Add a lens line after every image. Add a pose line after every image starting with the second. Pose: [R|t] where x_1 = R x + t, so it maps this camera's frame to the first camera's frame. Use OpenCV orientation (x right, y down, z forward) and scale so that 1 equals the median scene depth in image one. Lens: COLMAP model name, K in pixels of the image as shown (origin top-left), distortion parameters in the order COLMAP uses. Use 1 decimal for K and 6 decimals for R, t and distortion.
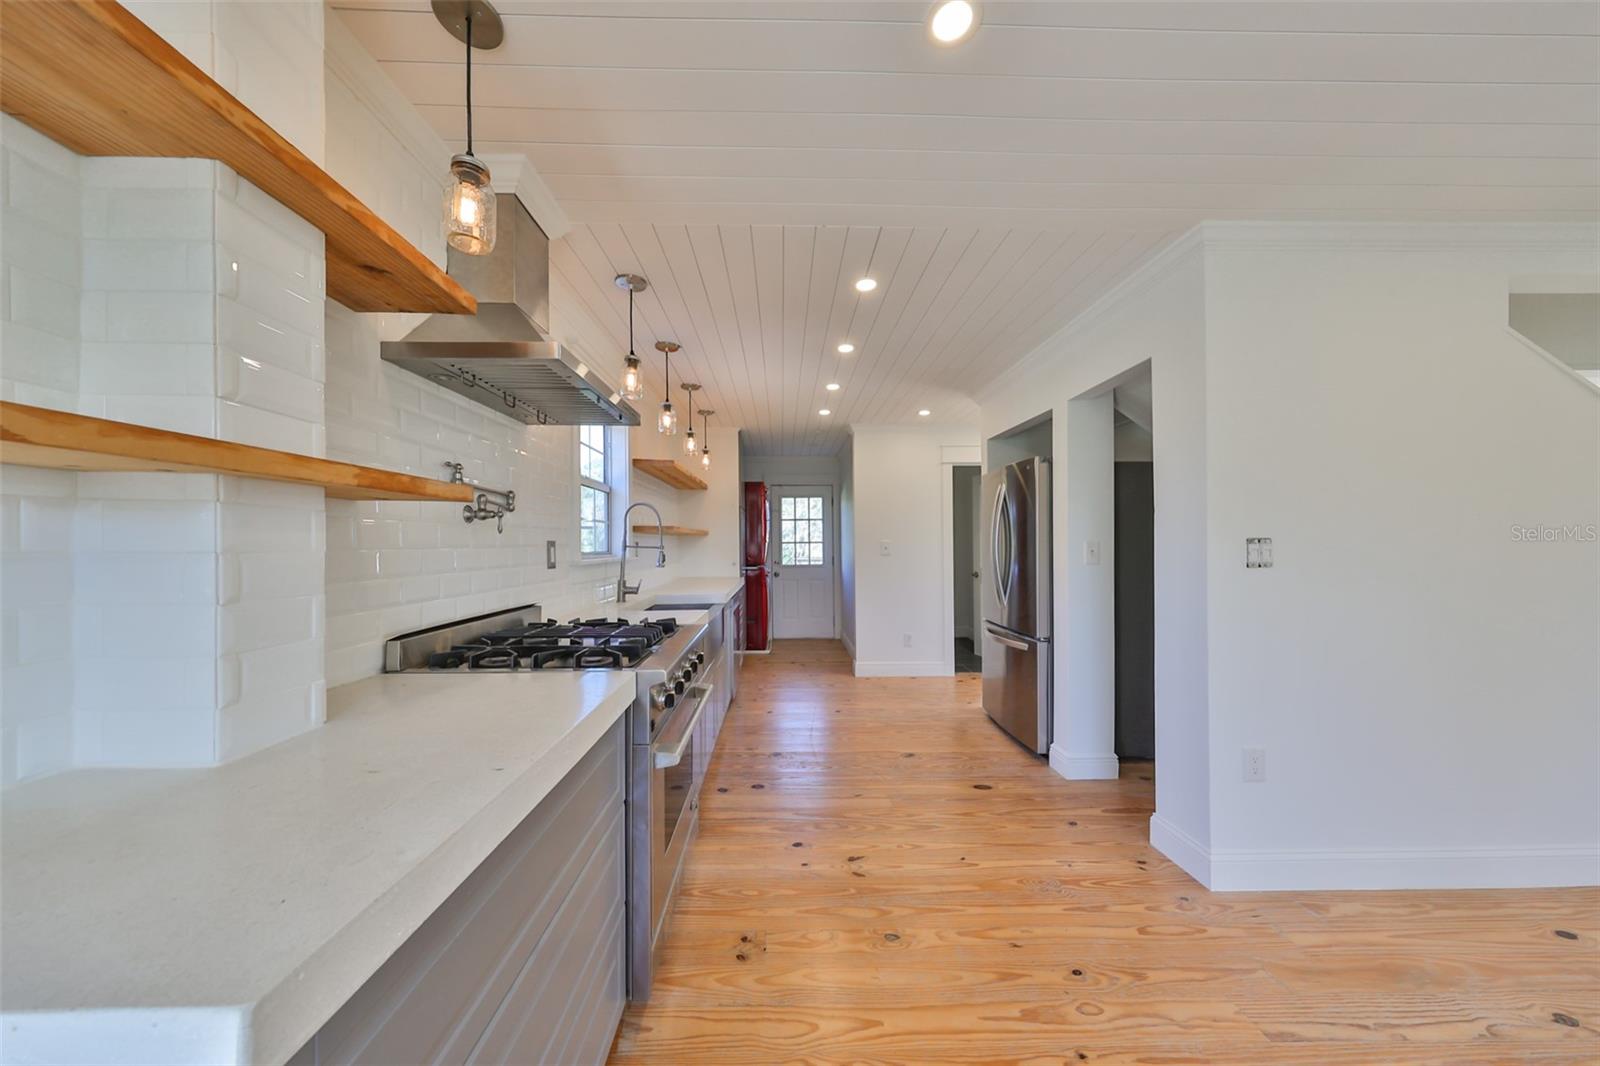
lens RADIAL K [[496.0, 0, 792.6], [0, 496.0, 544.5], [0, 0, 1]] dist [-0.000648, -0.000081]
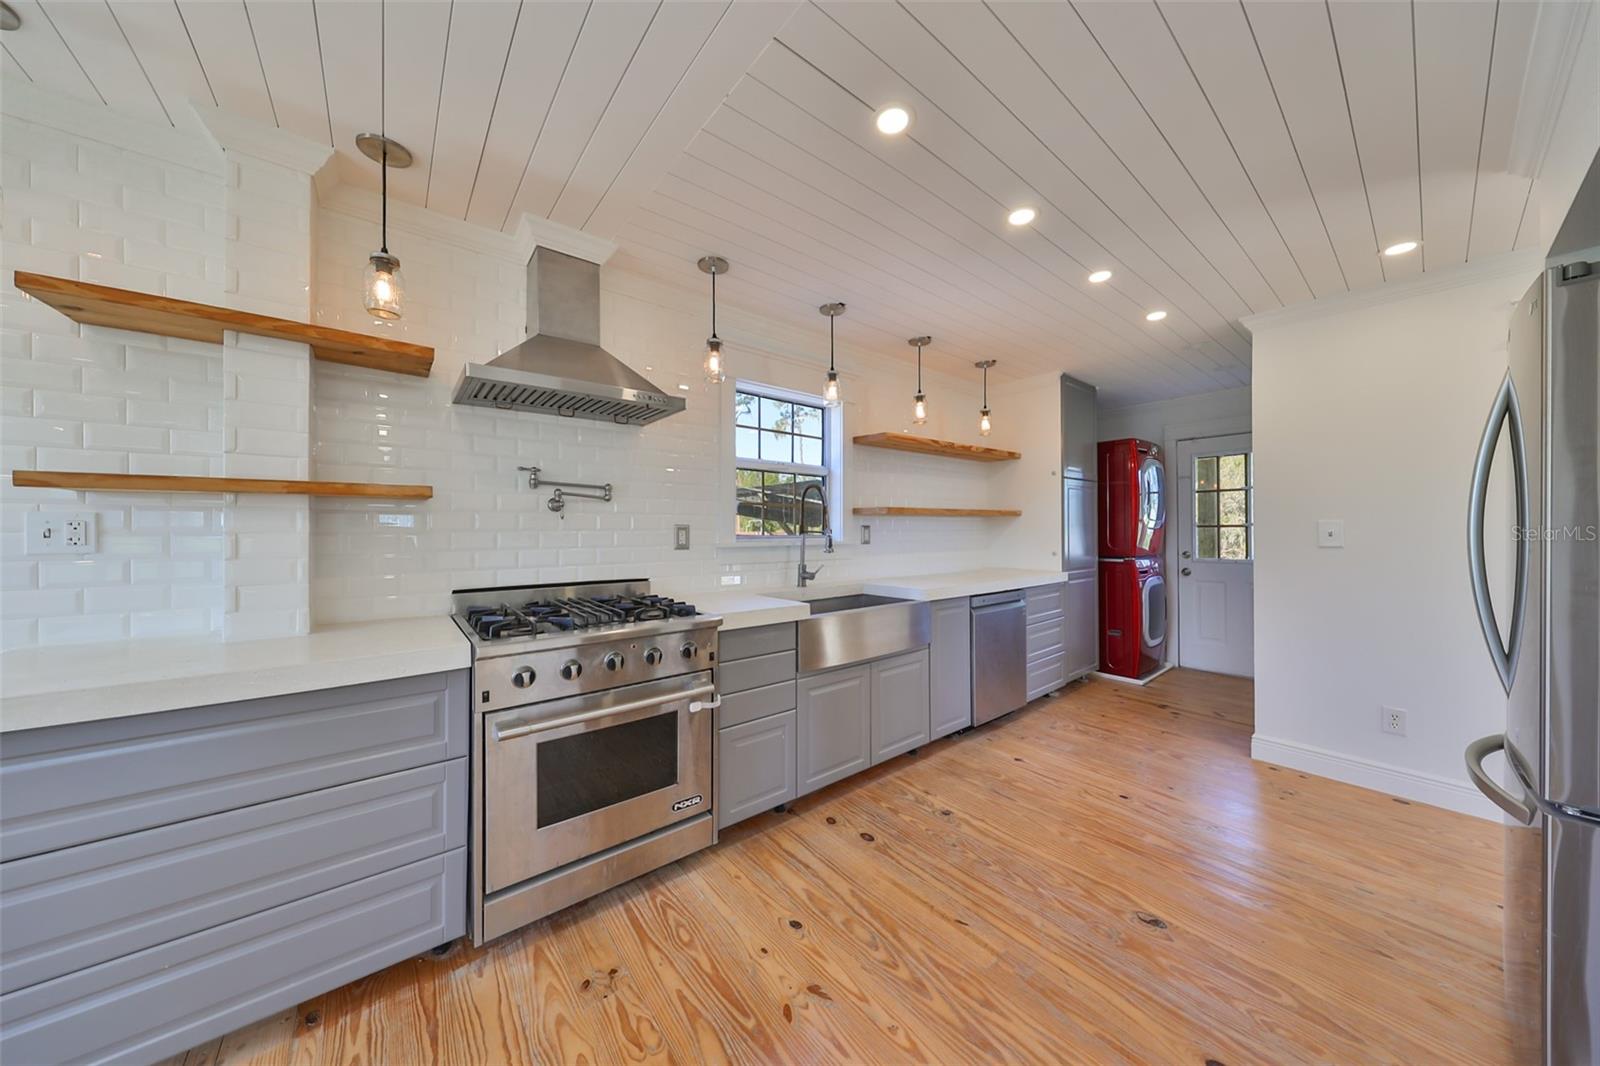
lens RADIAL K [[512.7, 0, 809.9], [0, 512.7, 530.6], [0, 0, 1]] dist [-0.000619, 0.000049]
pose [[0.622514, 0.000989, -0.782608, 0.611344], [0.001706, 0.999995, 0.002621, 0.002711], [0.782607, -0.002966, 0.622510, 0.514046]]
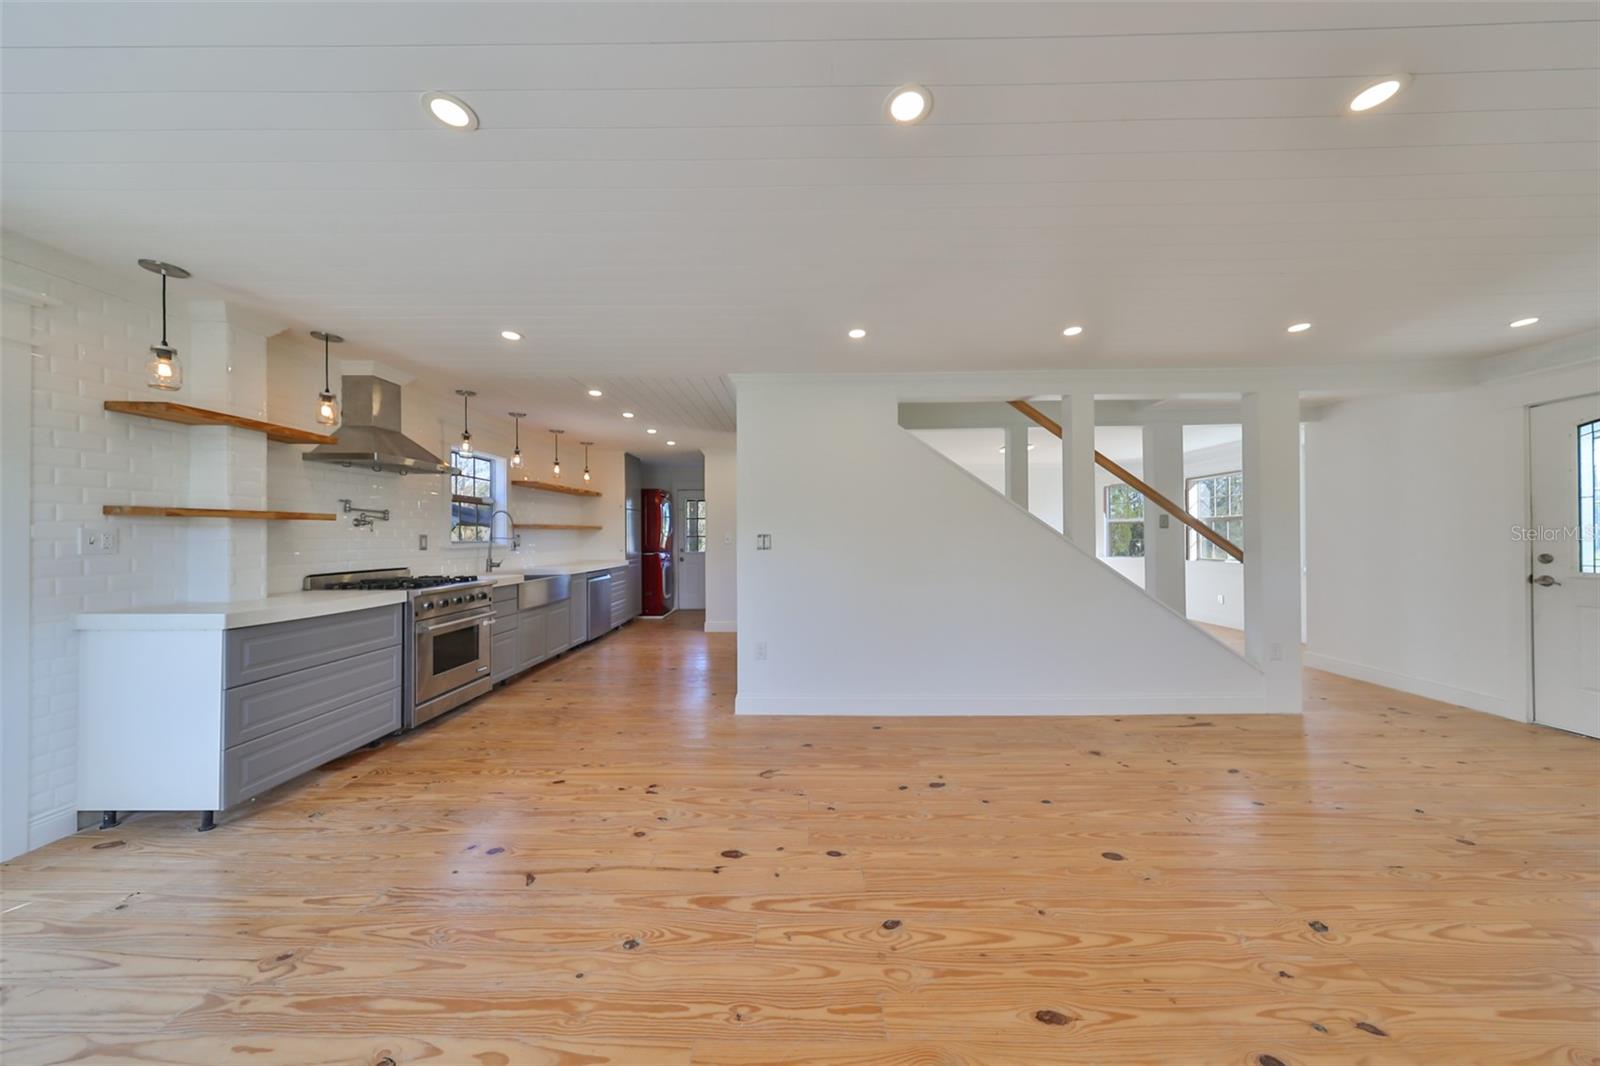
lens RADIAL K [[482.8, 0, 802.4], [0, 482.8, 537.4], [0, 0, 1]] dist [0.000645, 0.000052]
pose [[0.999750, 0.002456, -0.022207, 0.961869], [-0.002356, 0.999987, 0.004534, -0.009620], [0.022217, -0.004480, 0.999743, -0.753284]]
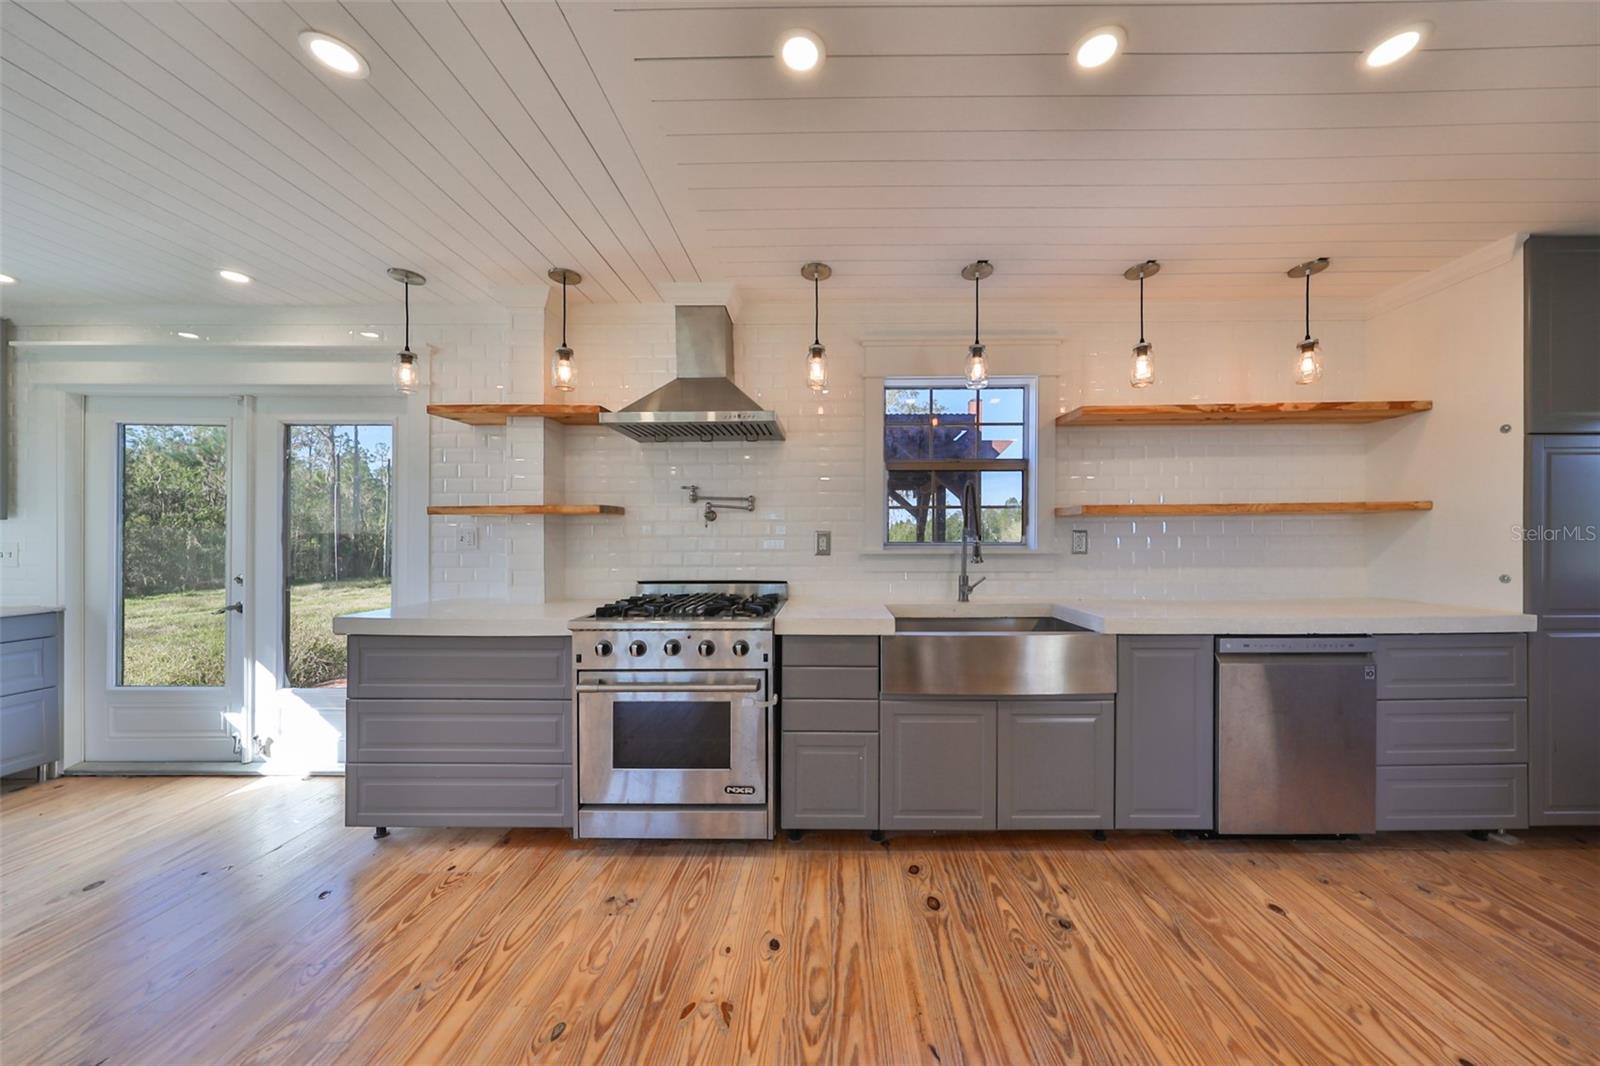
lens RADIAL K [[520.5, 0, 833.9], [0, 520.5, 543.5], [0, 0, 1]] dist [-0.000152, 0.000068]
pose [[-0.016814, 0.010685, -0.999802, 0.738416], [0.004229, 0.999935, 0.010616, 0.008313], [0.999850, -0.004049, -0.016859, 1.063247]]
